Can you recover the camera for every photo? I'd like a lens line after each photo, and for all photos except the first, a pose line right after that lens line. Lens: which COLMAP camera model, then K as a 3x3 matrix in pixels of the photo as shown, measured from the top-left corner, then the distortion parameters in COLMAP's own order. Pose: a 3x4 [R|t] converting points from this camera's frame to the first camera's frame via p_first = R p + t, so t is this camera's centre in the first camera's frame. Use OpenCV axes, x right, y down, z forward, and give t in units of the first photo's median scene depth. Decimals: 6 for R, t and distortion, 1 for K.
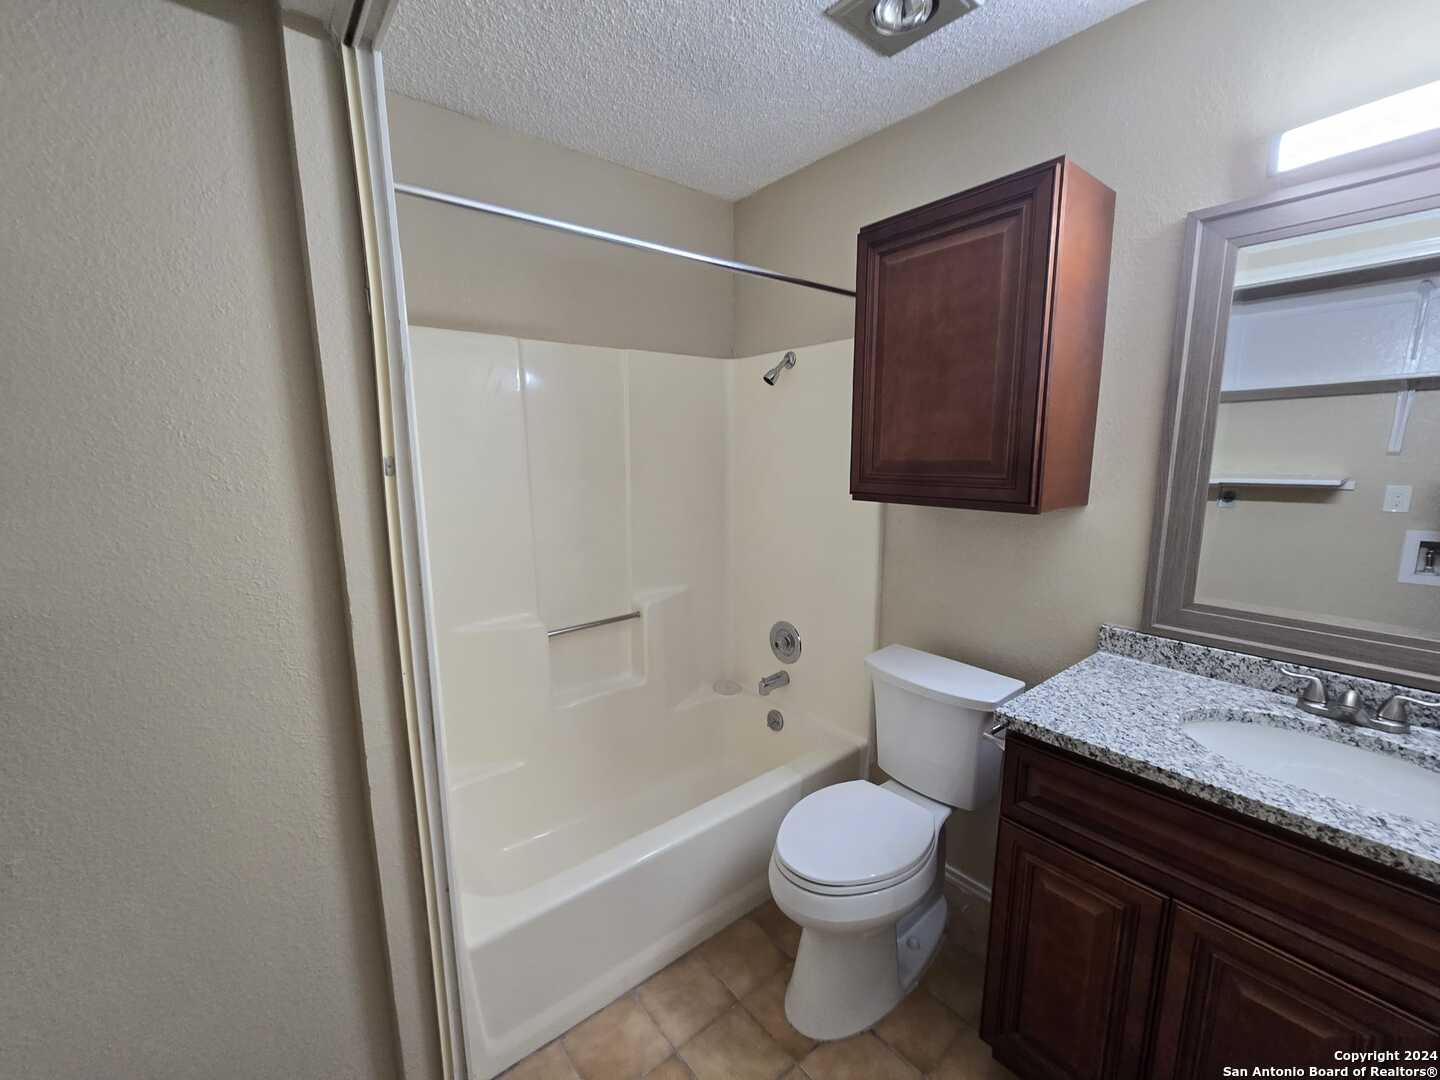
lens RADIAL K [[590.5, 0, 721.9], [0, 590.5, 541.6], [0, 0, 1]] dist [-0.009926, 0.002350]
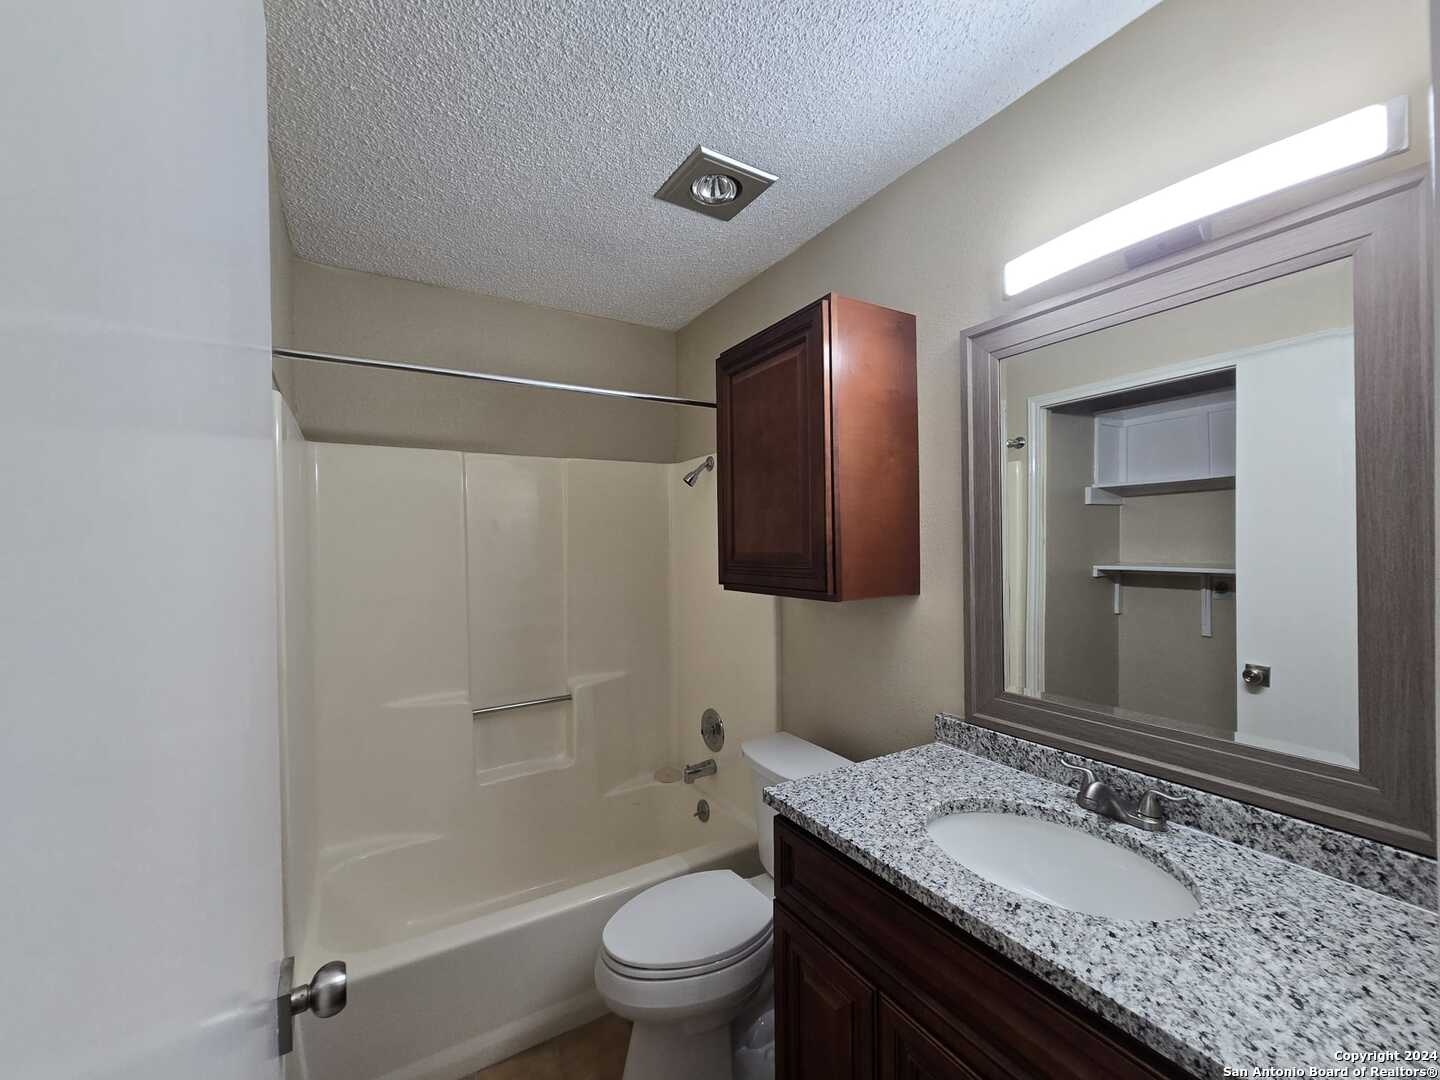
lens RADIAL K [[590.5, 0, 712.8], [0, 590.5, 540.2], [0, 0, 1]] dist [-0.009926, 0.002350]
pose [[0.990719, -0.008738, -0.135647, 0.459112], [-0.013069, 0.987184, -0.159048, 0.015763], [0.135298, 0.159344, 0.977908, -0.092085]]
